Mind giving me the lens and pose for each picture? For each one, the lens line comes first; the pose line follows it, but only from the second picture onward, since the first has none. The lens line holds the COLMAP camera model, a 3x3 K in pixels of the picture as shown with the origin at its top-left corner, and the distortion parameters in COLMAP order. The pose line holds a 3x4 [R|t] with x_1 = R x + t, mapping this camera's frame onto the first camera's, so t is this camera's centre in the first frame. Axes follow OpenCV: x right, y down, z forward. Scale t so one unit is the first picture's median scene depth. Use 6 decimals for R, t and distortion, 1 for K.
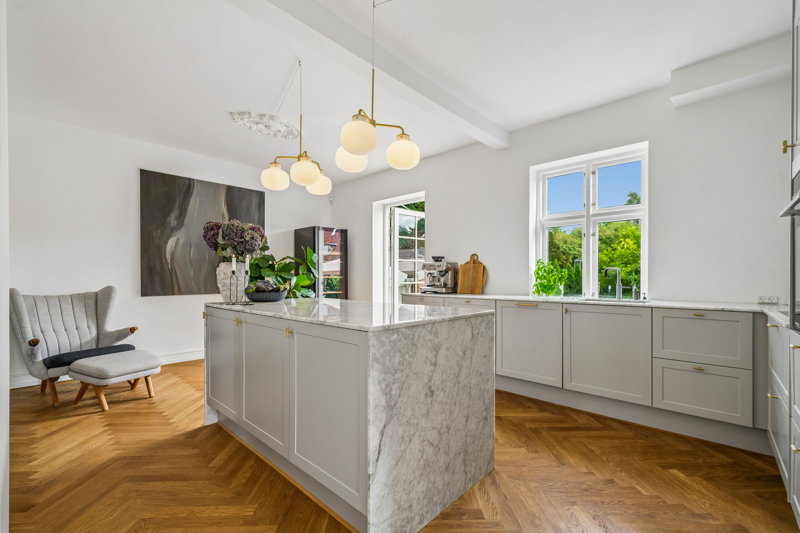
lens RADIAL K [[343.5, 0, 400.7], [0, 343.5, 277.2], [0, 0, 1]] dist [-0.000630, 0.000032]
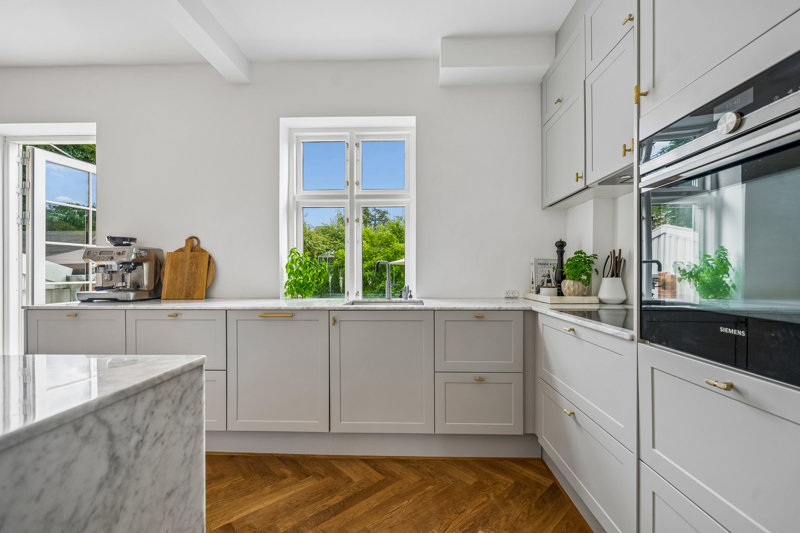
lens RADIAL K [[341.2, 0, 400.9], [0, 341.2, 272.7], [0, 0, 1]] dist [-0.000498, 0.000141]
pose [[0.753424, -0.000928, 0.657534, 0.104612], [0.001668, 0.999998, -0.000501, 0.000448], [-0.657533, 0.001474, 0.753425, 0.317250]]
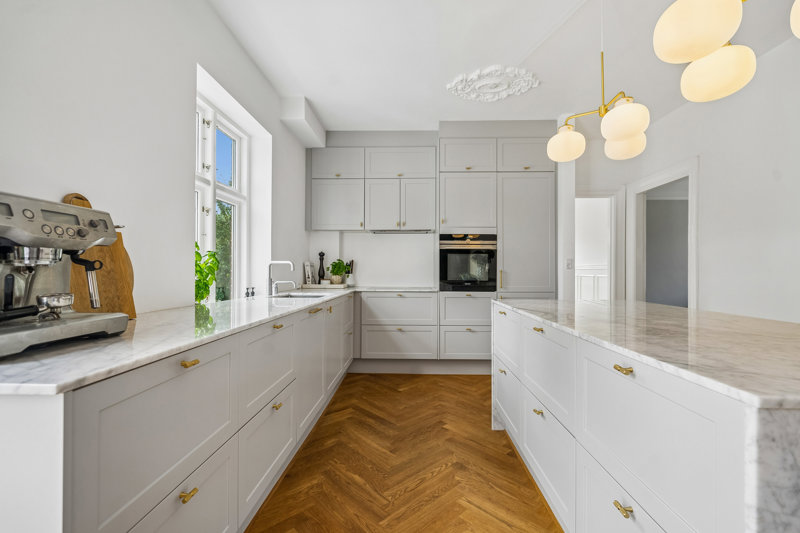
lens RADIAL K [[341.2, 0, 400.9], [0, 341.2, 272.7], [0, 0, 1]] dist [-0.000498, 0.000141]
pose [[-0.657592, -0.004980, 0.753358, -0.242793], [-0.001508, 0.999985, 0.005294, -0.001768], [-0.753373, 0.002345, -0.657589, 1.171976]]
